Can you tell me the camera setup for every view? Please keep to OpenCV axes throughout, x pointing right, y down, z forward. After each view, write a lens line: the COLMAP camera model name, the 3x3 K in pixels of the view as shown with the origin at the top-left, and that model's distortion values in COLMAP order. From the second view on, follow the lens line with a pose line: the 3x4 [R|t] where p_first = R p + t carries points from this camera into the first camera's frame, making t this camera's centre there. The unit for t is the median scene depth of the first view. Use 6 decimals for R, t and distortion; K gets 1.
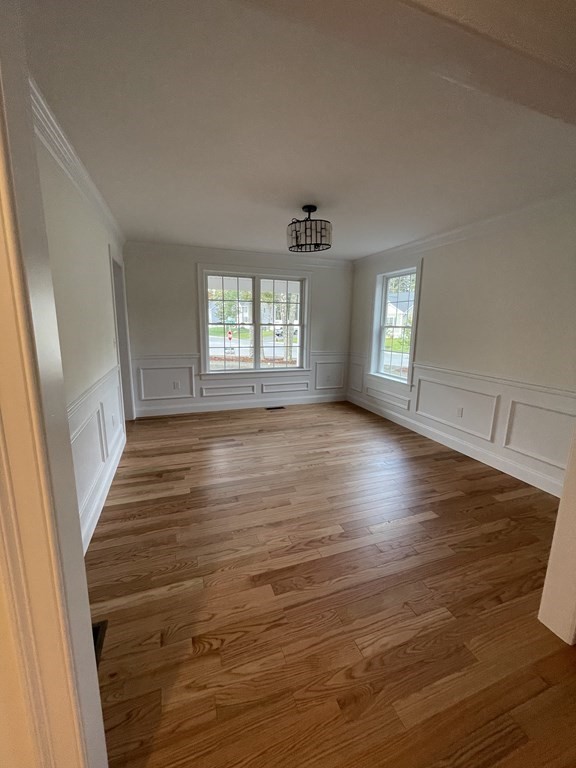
lens RADIAL K [[311.9, 0, 287.0], [0, 311.9, 382.2], [0, 0, 1]] dist [-0.004852, 0.000397]
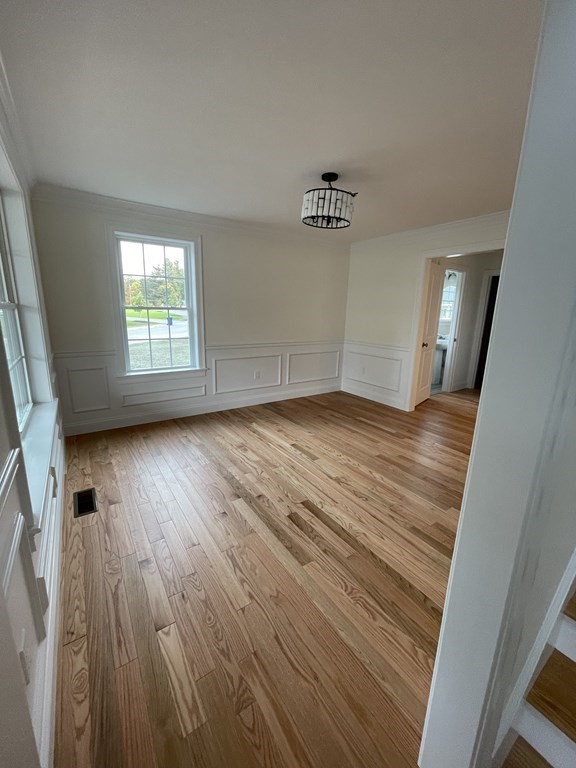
lens RADIAL K [[311.9, 0, 288.9], [0, 311.9, 381.7], [0, 0, 1]] dist [-0.004852, 0.000397]
pose [[-0.259454, -0.236644, 0.936314, -0.575190], [0.152844, 0.947234, 0.281757, -0.183162], [-0.953584, 0.216213, -0.209594, 0.956090]]
